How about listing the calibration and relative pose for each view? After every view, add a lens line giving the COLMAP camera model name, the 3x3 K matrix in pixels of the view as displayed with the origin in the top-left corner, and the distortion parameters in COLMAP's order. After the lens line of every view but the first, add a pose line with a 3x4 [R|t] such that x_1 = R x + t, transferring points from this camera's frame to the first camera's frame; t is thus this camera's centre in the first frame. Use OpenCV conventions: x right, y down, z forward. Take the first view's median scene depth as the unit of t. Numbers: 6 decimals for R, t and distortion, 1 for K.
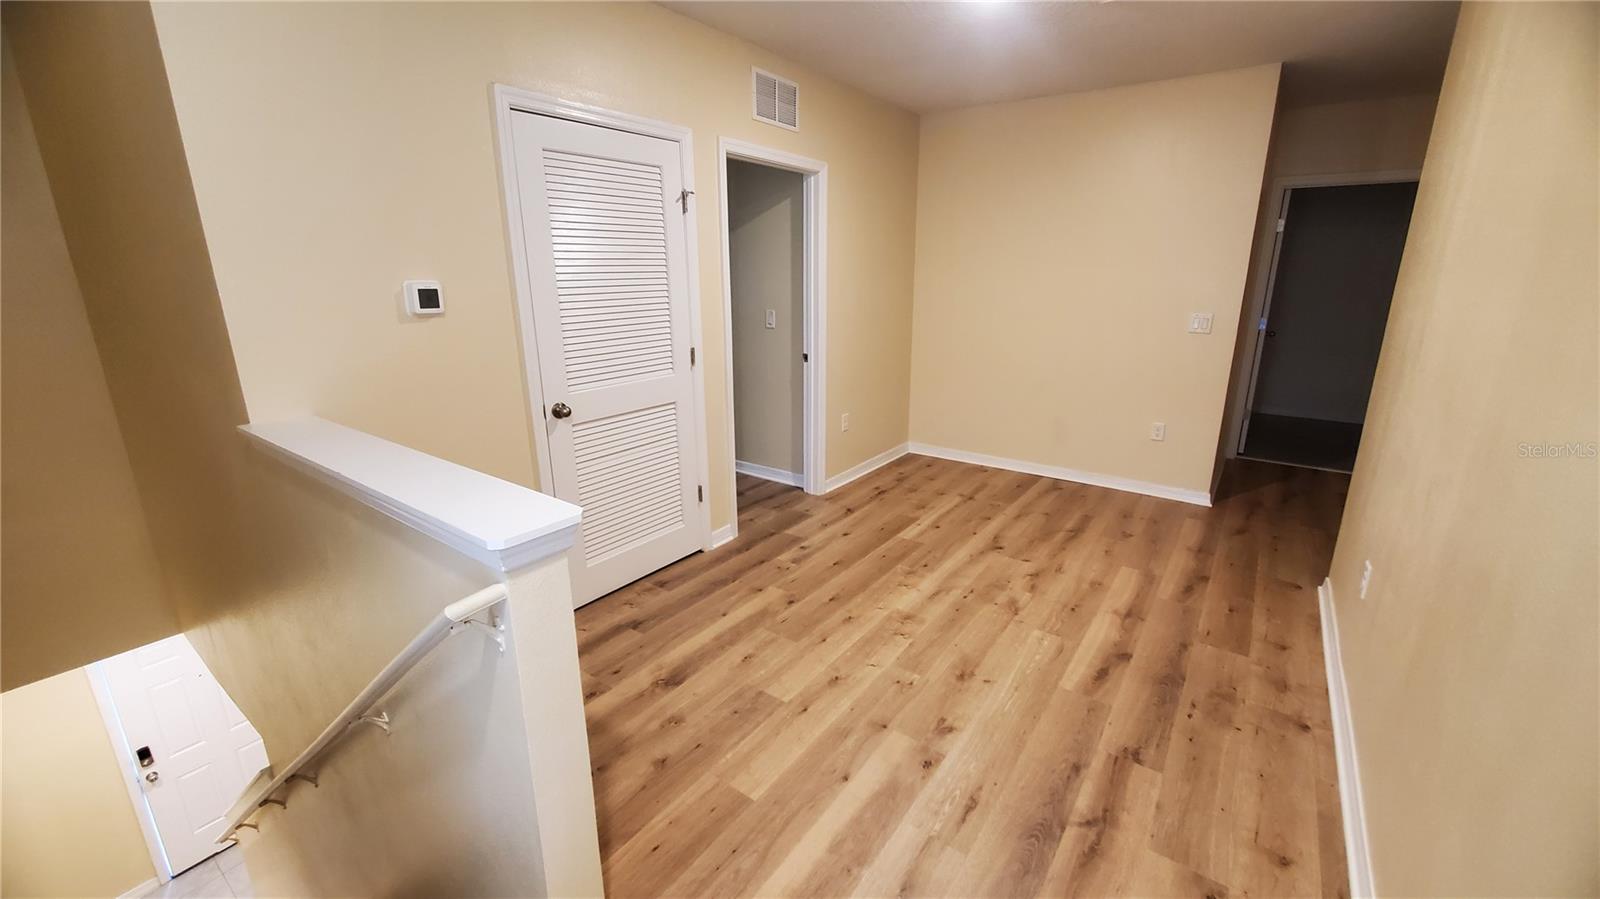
lens RADIAL K [[634.0, 0, 818.0], [0, 634.0, 442.8], [0, 0, 1]] dist [0.001521, -0.000290]
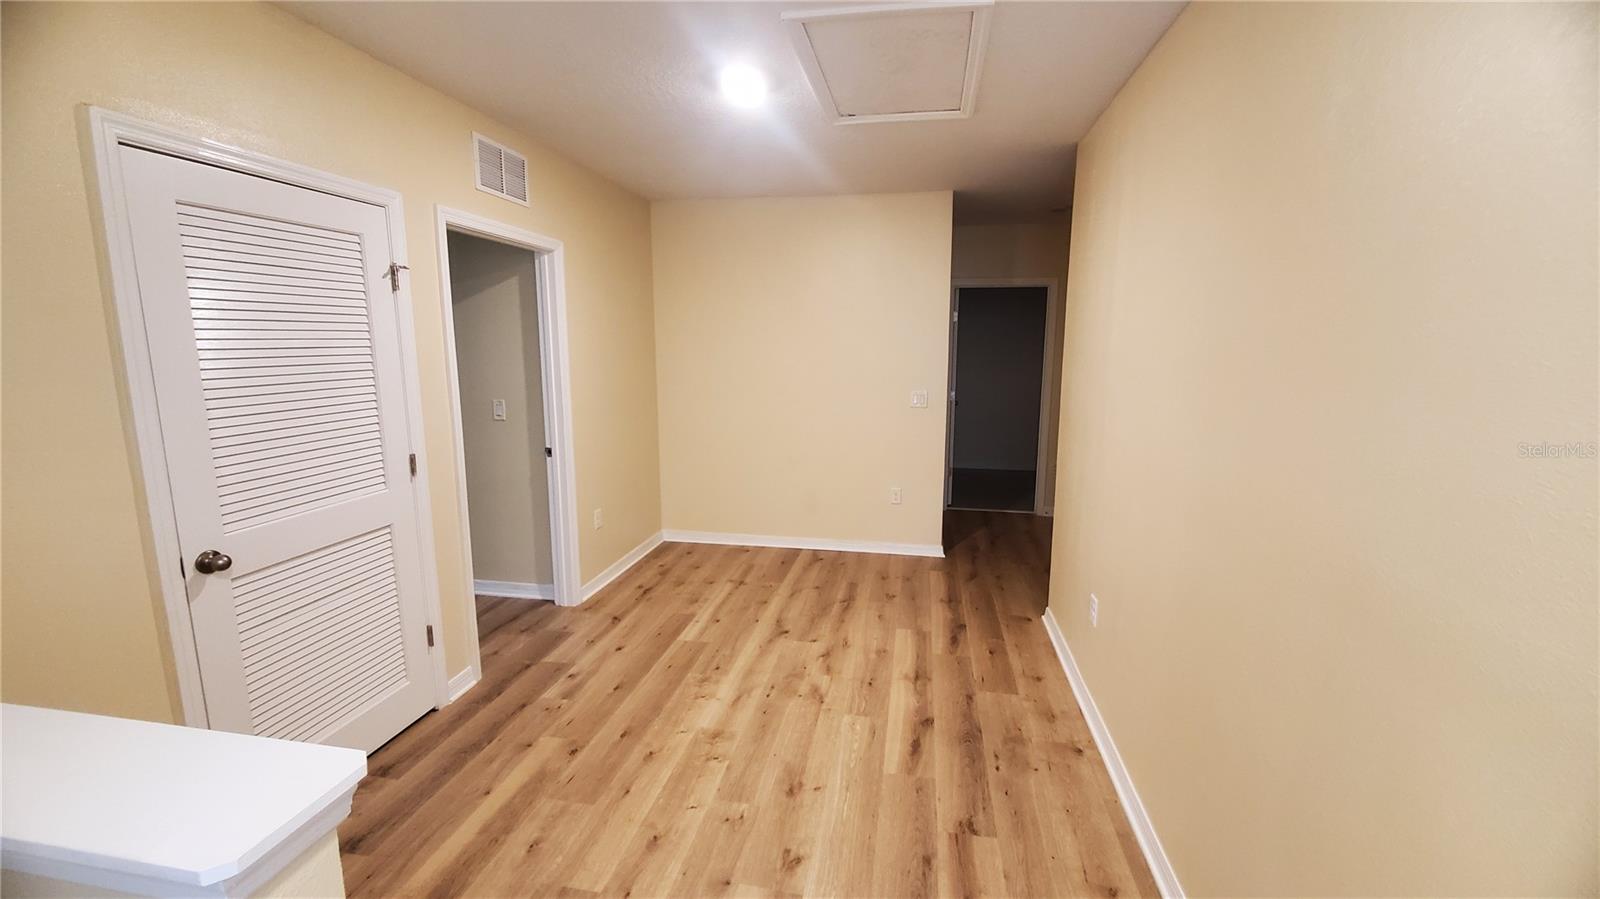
lens RADIAL K [[634.0, 0, 818.0], [0, 634.0, 442.8], [0, 0, 1]] dist [0.001521, -0.000290]
pose [[0.903139, -0.062870, 0.424720, -0.077179], [0.110522, 0.989927, -0.088480, -0.037586], [-0.414879, 0.126851, 0.900991, 0.066175]]
